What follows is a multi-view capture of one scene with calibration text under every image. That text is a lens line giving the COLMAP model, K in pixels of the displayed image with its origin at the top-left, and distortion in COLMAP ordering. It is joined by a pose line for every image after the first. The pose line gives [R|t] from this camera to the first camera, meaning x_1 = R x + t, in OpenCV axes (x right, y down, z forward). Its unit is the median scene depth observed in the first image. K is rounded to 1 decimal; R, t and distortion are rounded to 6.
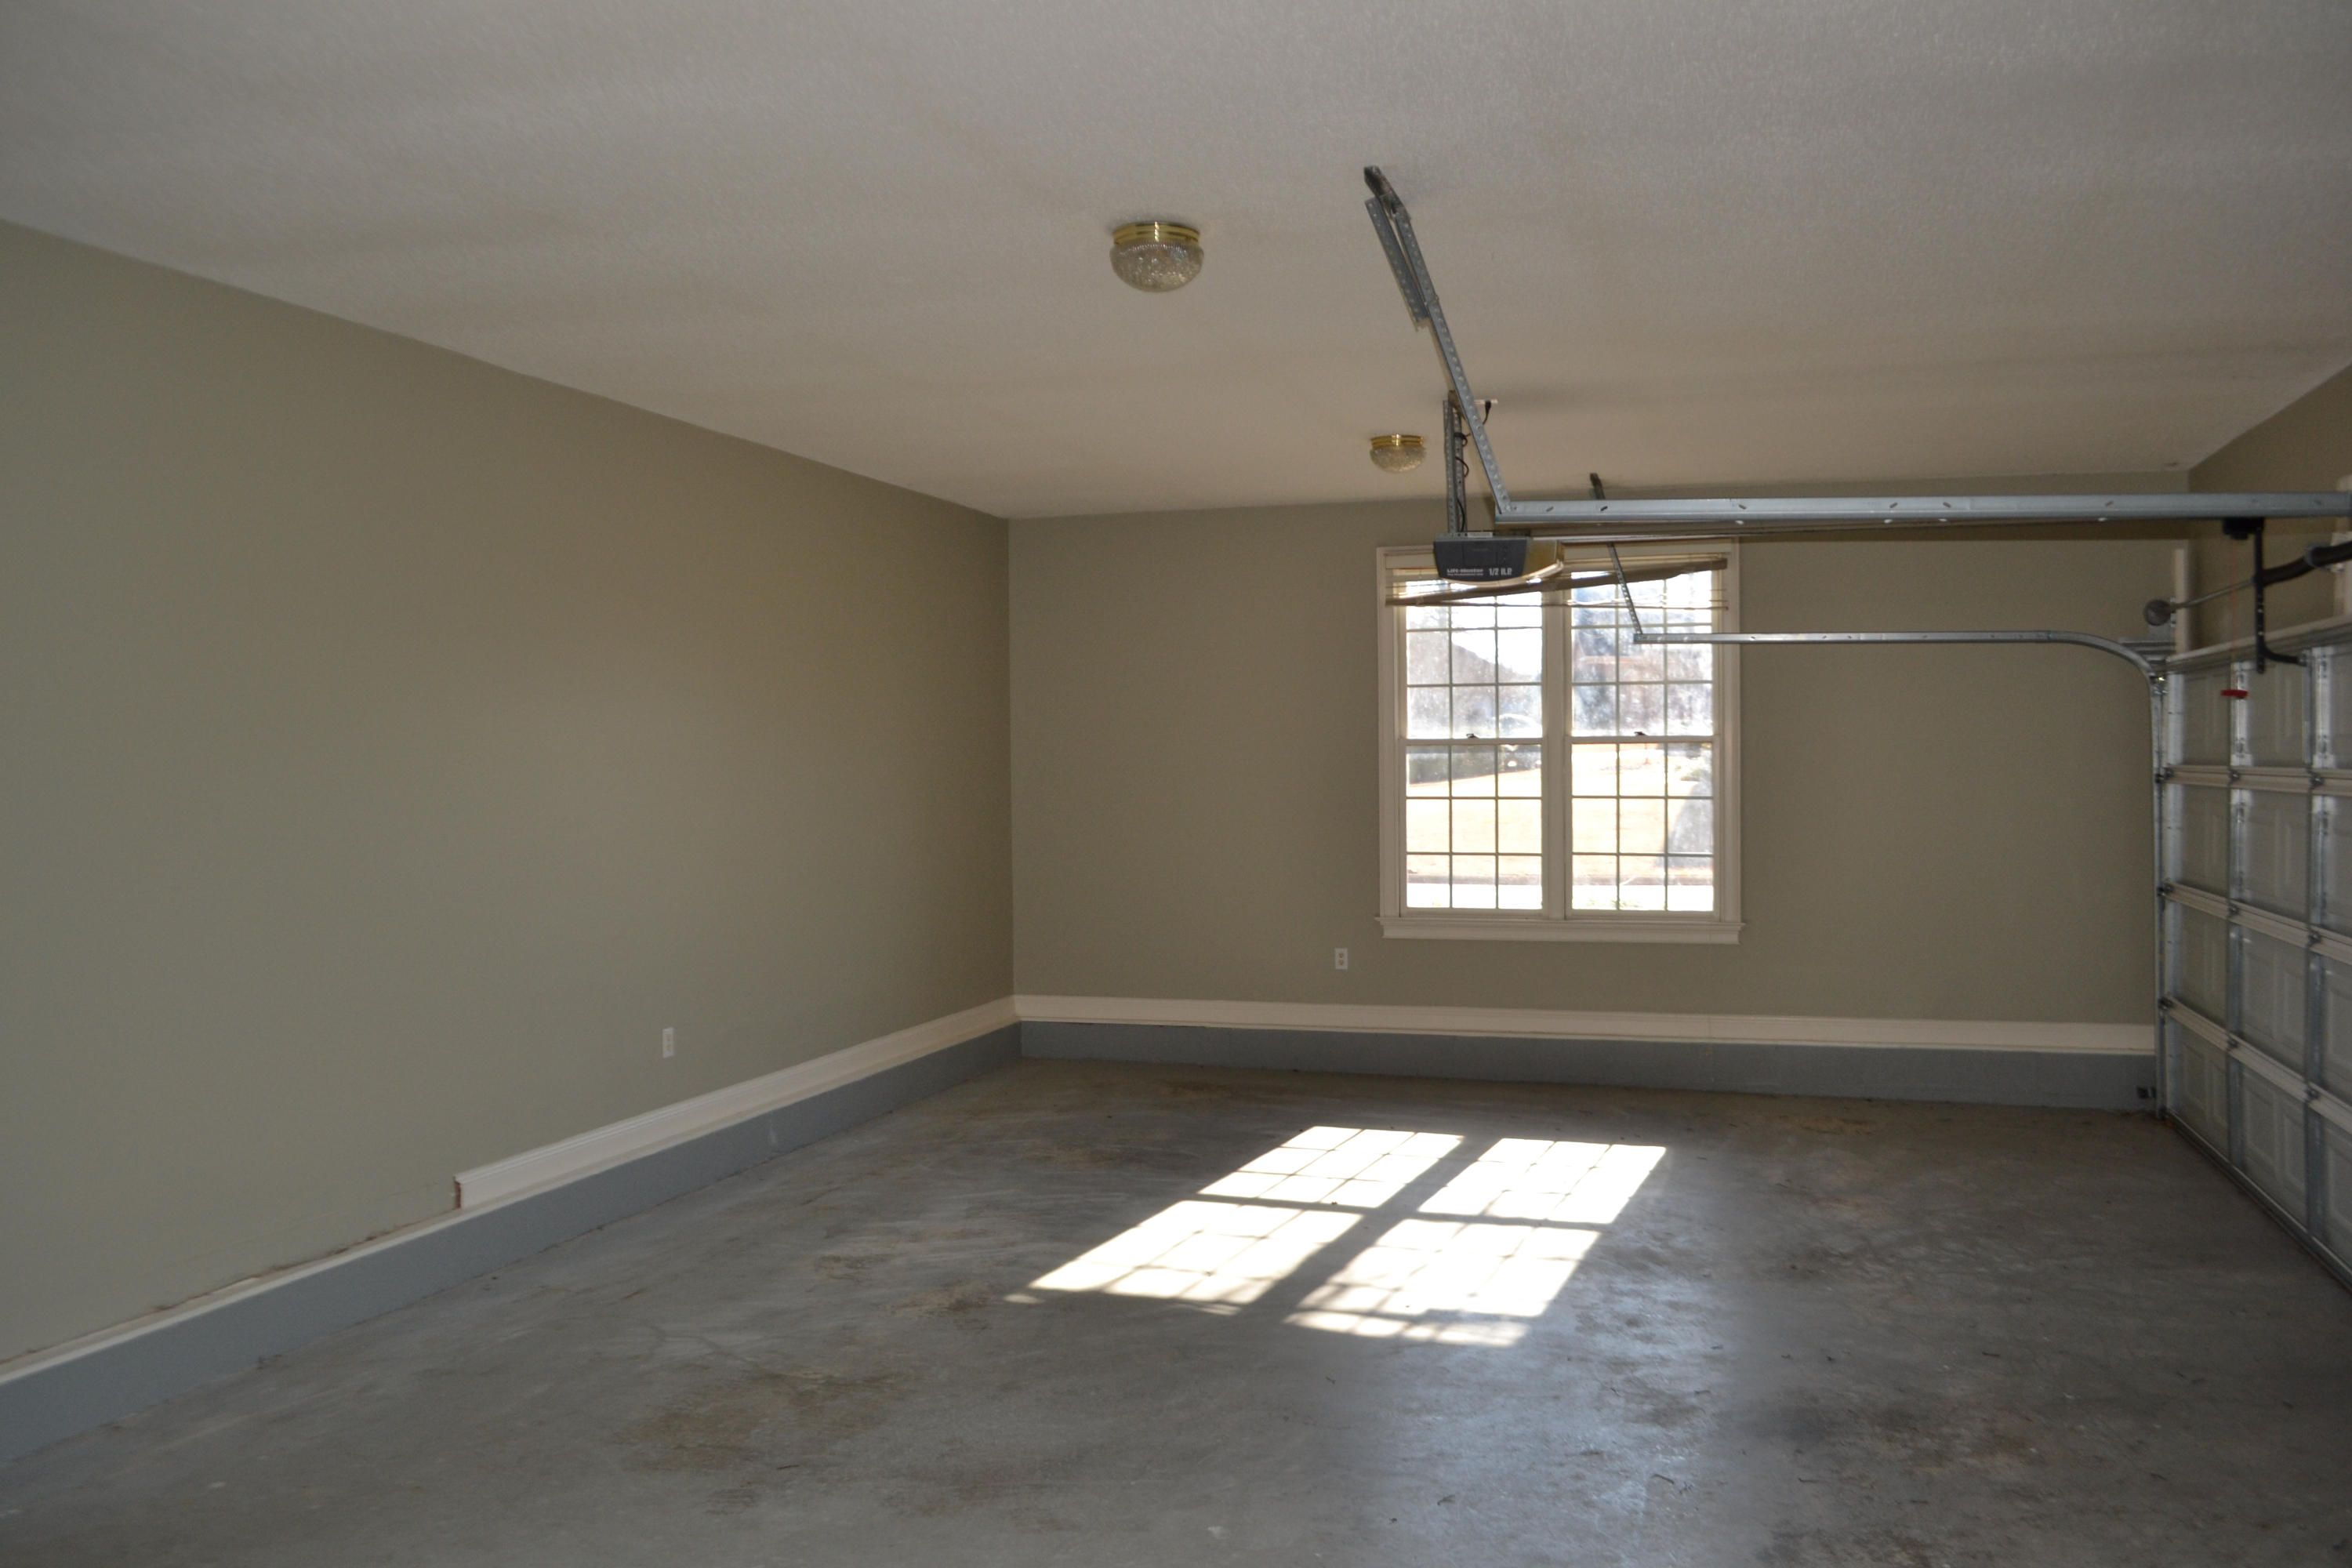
lens RADIAL K [[1880.0, 0, 1173.5], [0, 1880.0, 769.8], [0, 0, 1]] dist [-0.073049, 0.005827]
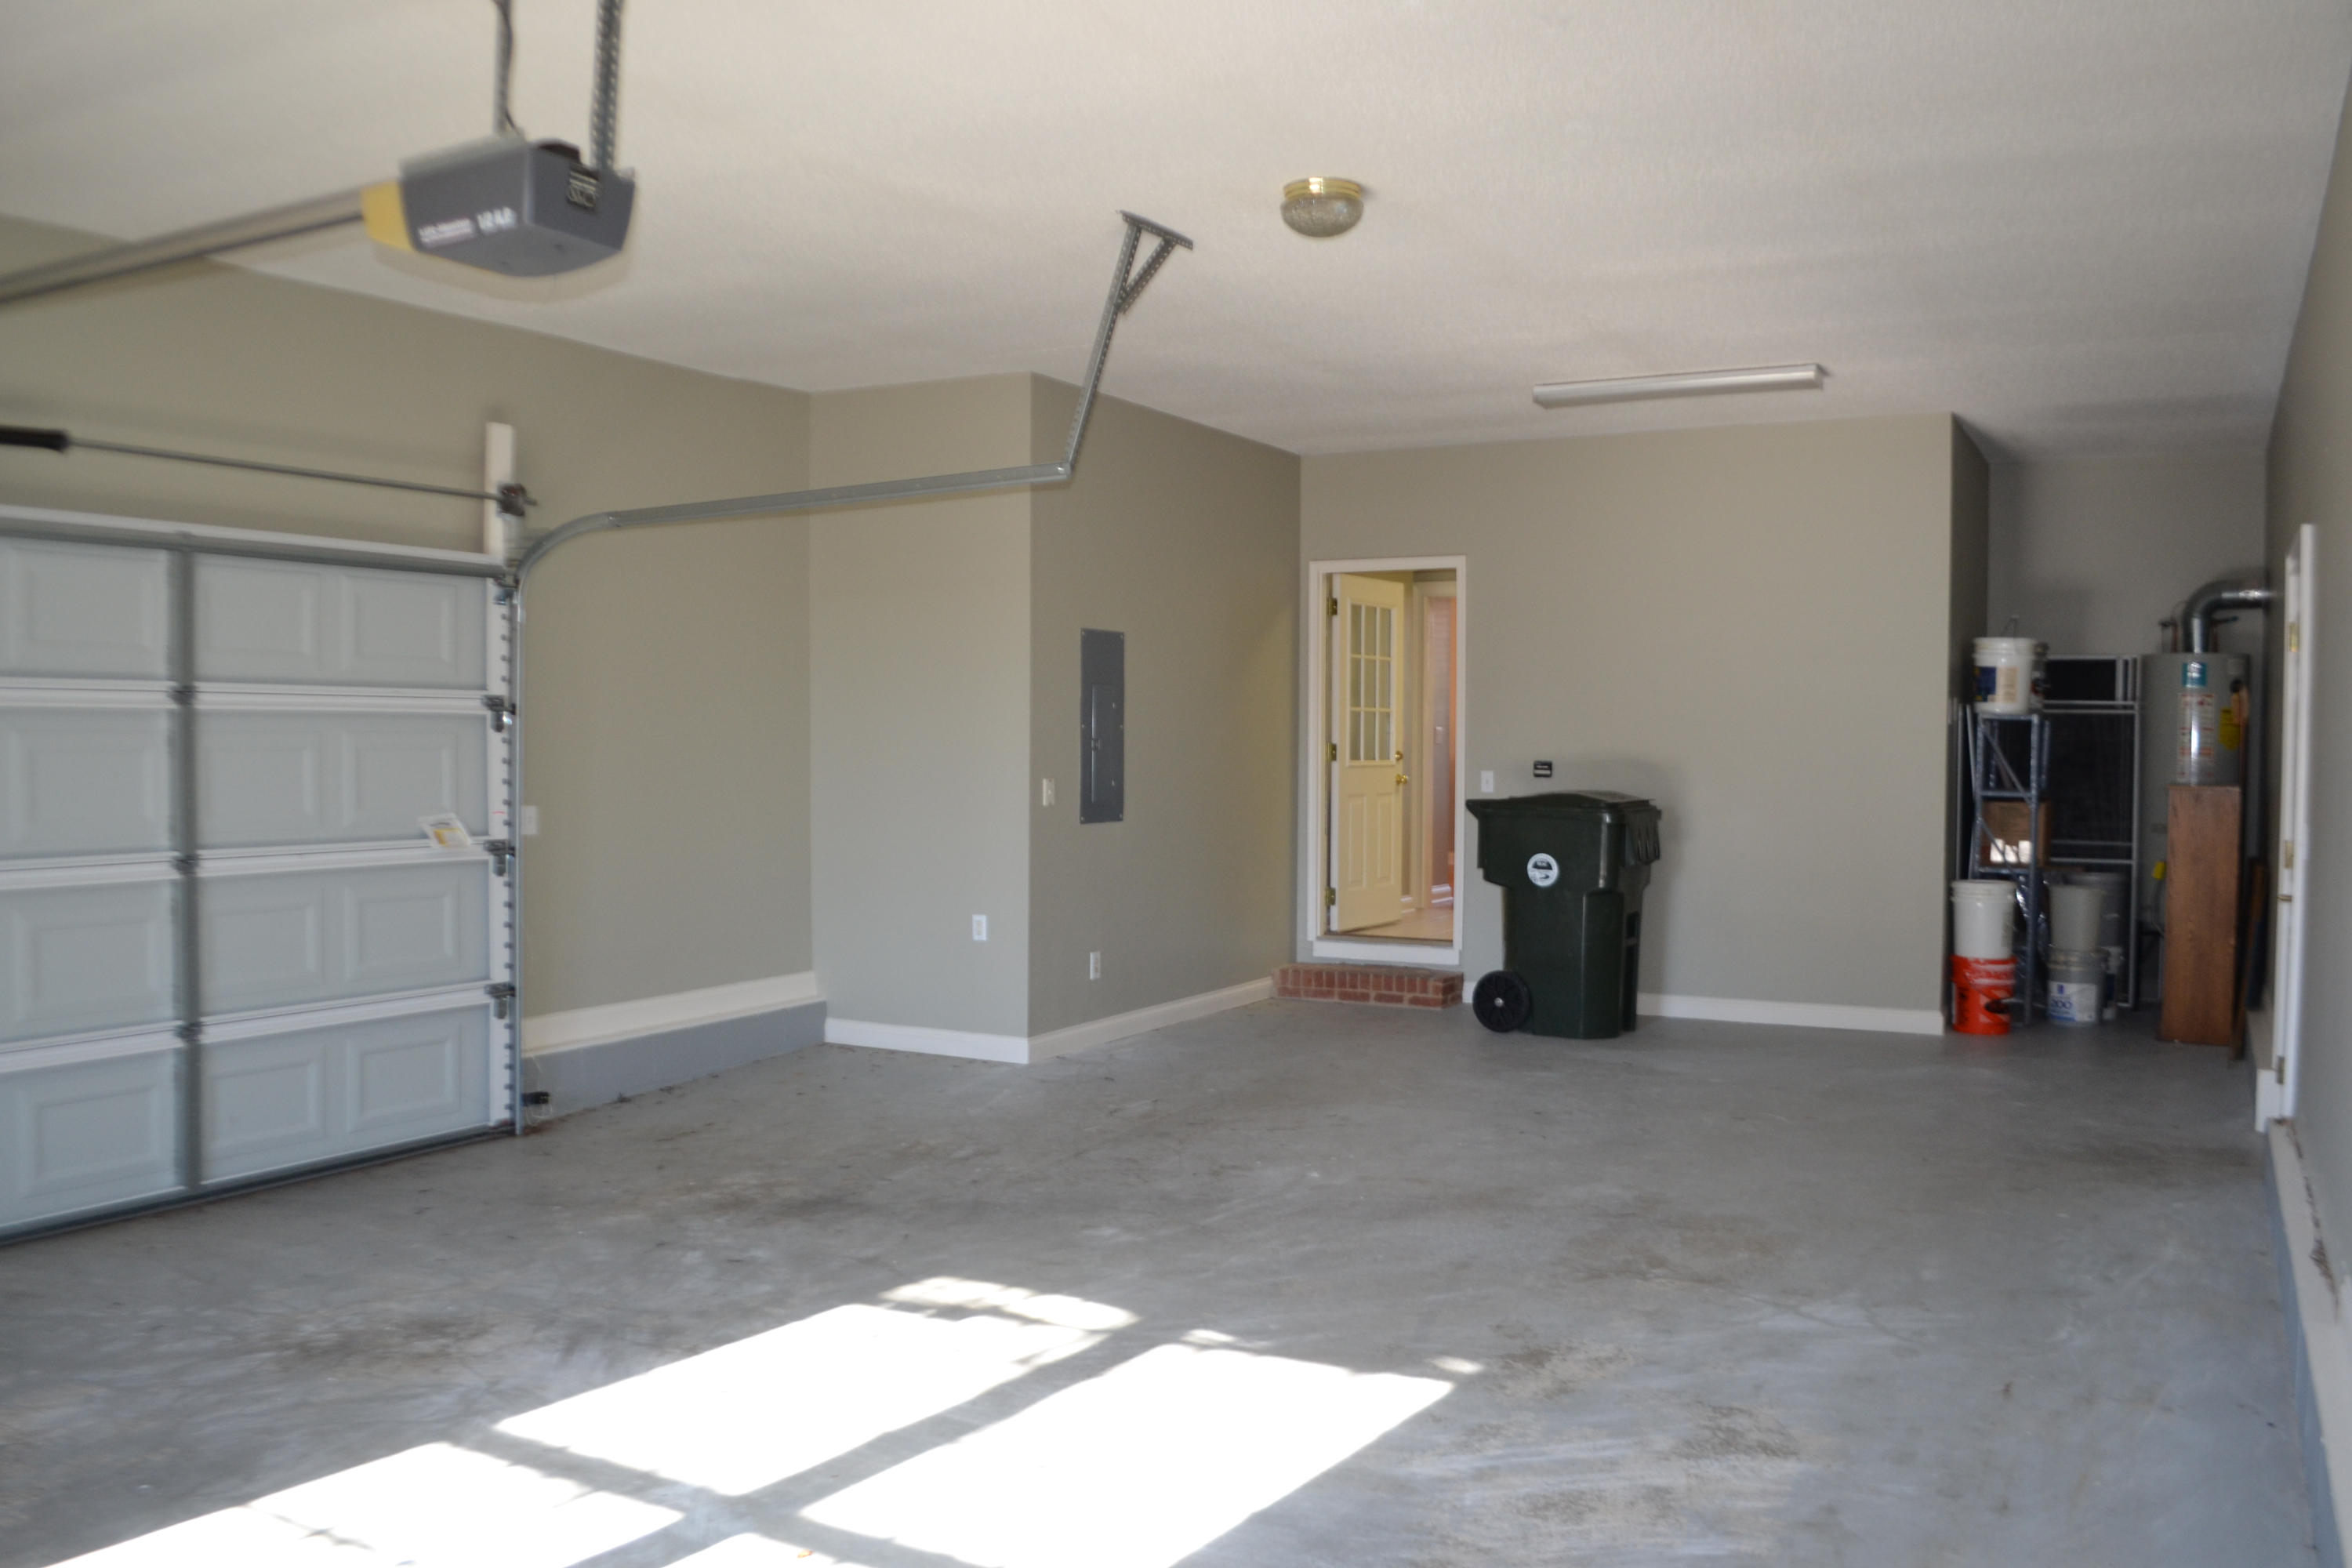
lens RADIAL K [[1880.0, 0, 1175.3], [0, 1880.0, 791.7], [0, 0, 1]] dist [-0.073049, 0.005827]
pose [[-0.979276, -0.000575, 0.202527, -0.082266], [0.006318, 0.999423, 0.033384, 0.019809], [-0.202429, 0.033972, -0.978707, 1.174282]]
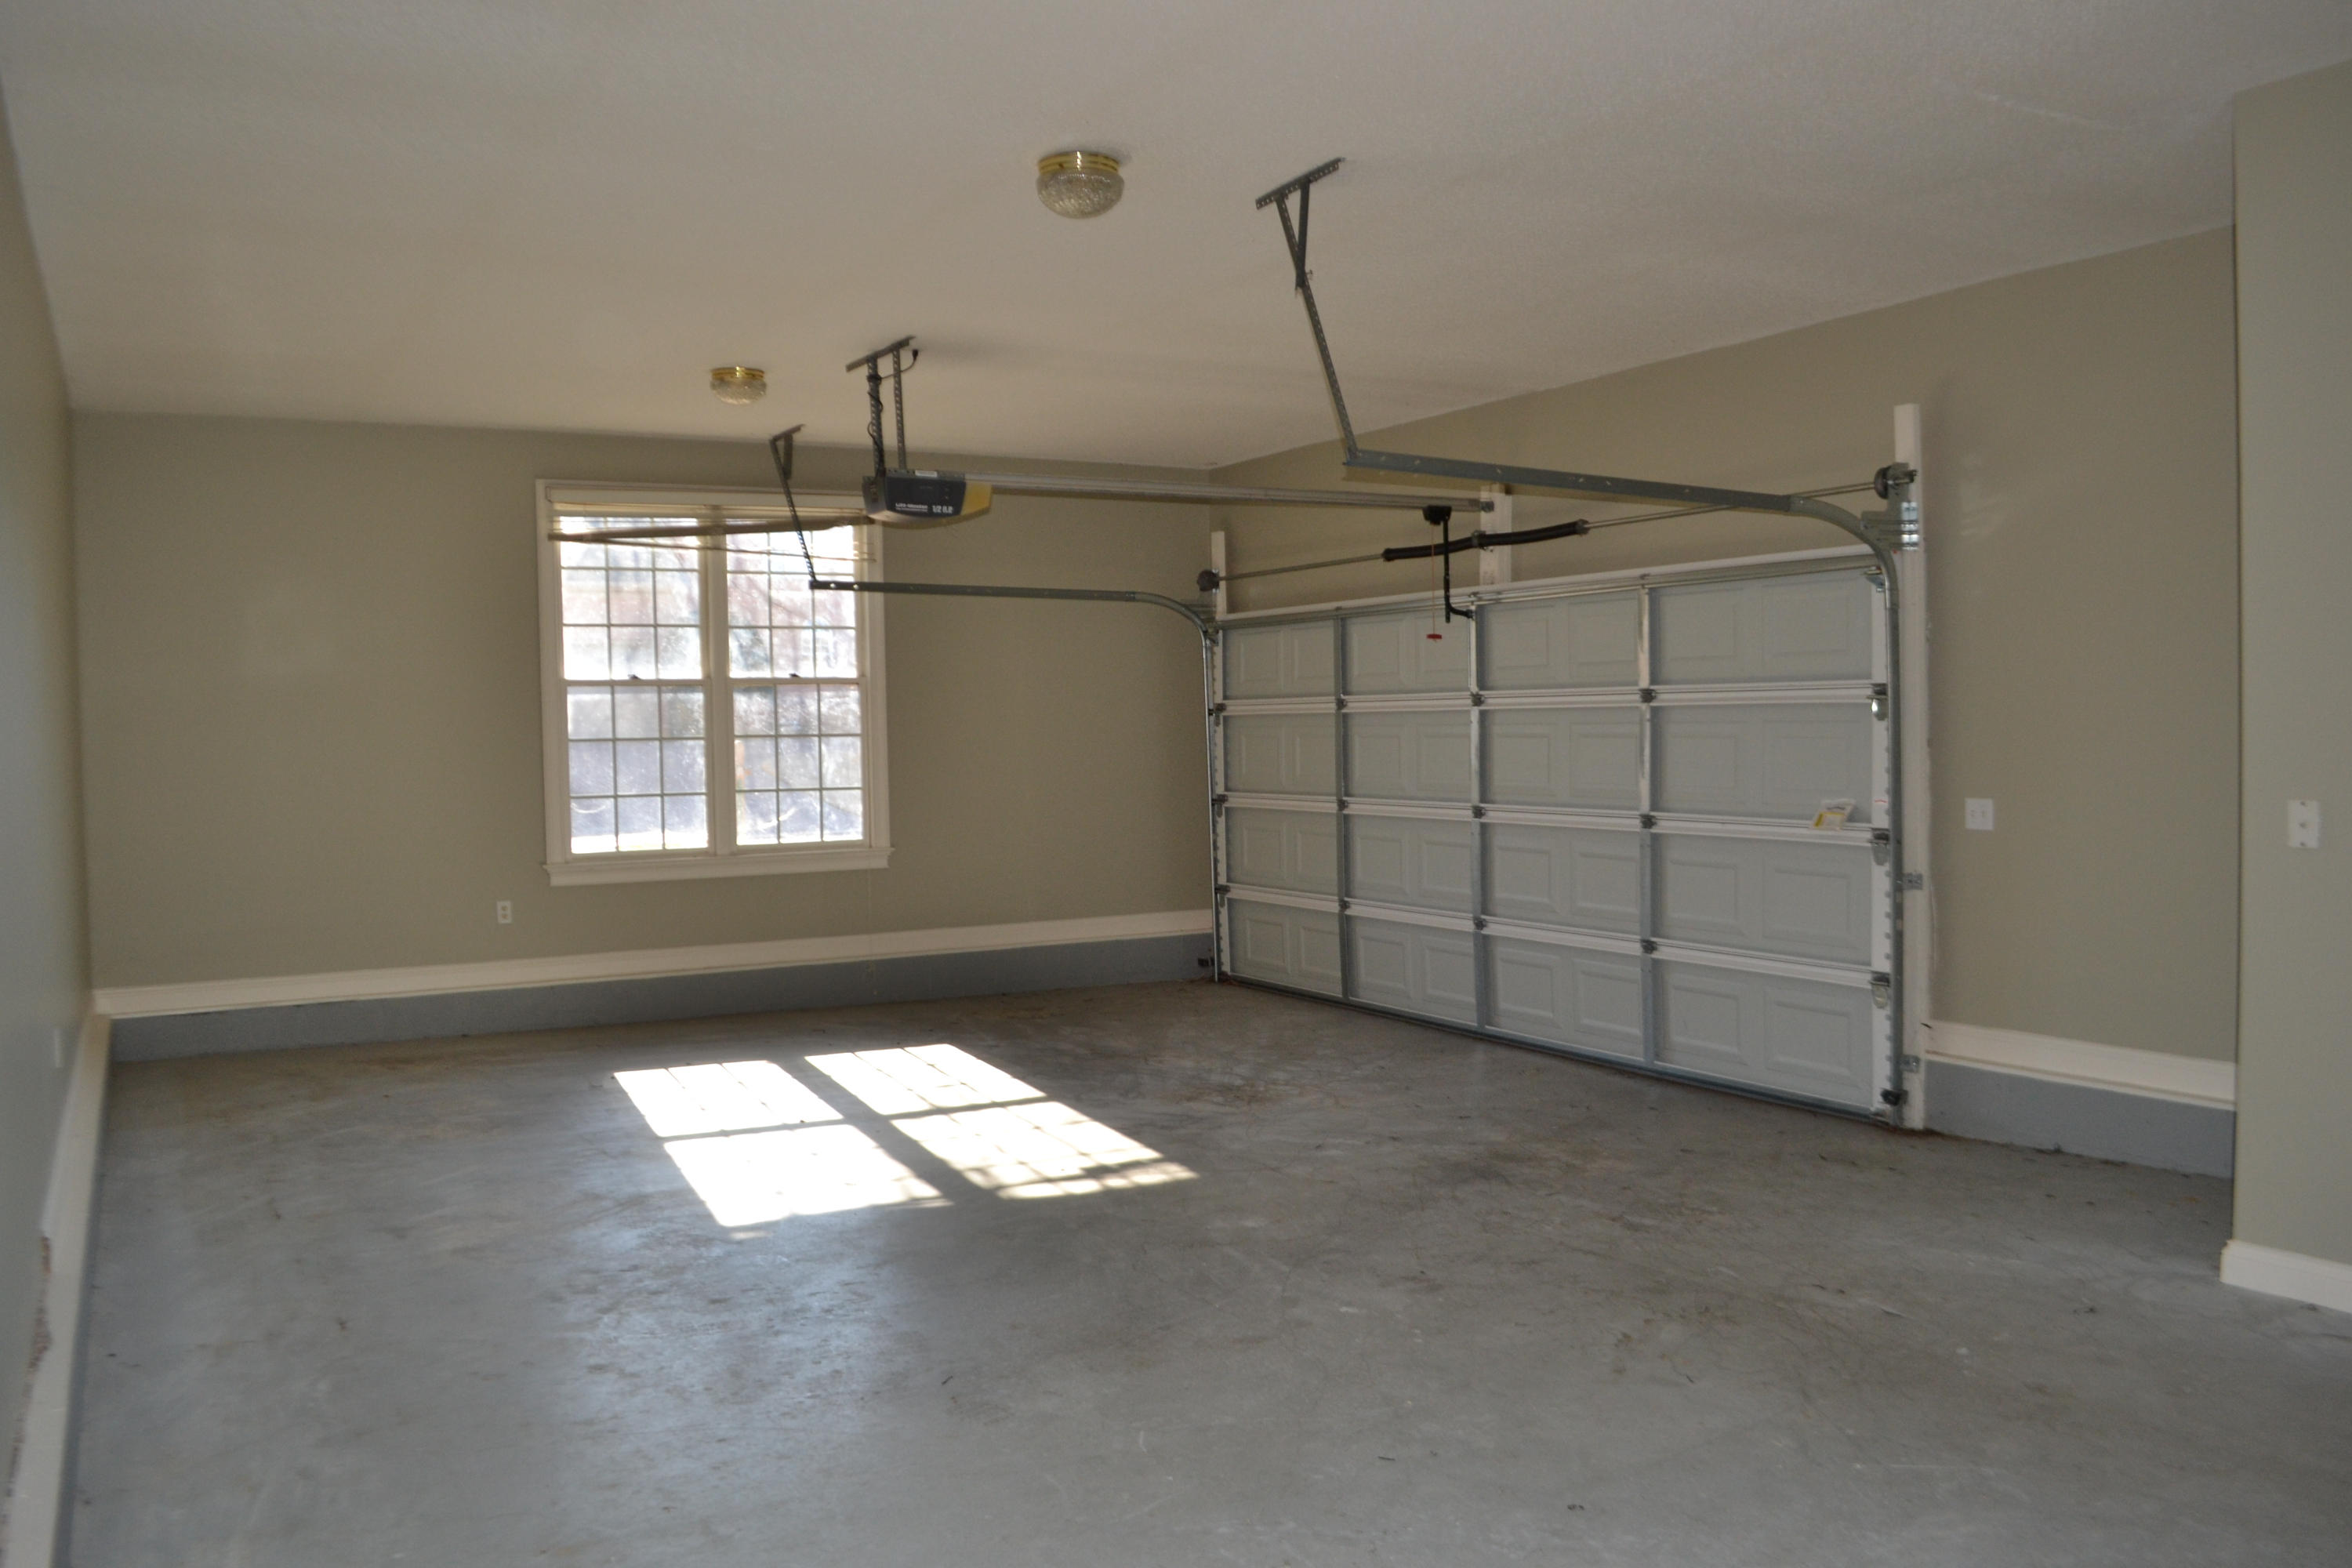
lens RADIAL K [[1880.0, 0, 1183.1], [0, 1880.0, 777.1], [0, 0, 1]] dist [-0.073049, 0.005827]
pose [[0.685282, -0.024374, 0.727870, -0.414656], [0.016169, 0.999703, 0.018254, 0.024808], [-0.728098, -0.000740, 0.685472, 0.128075]]
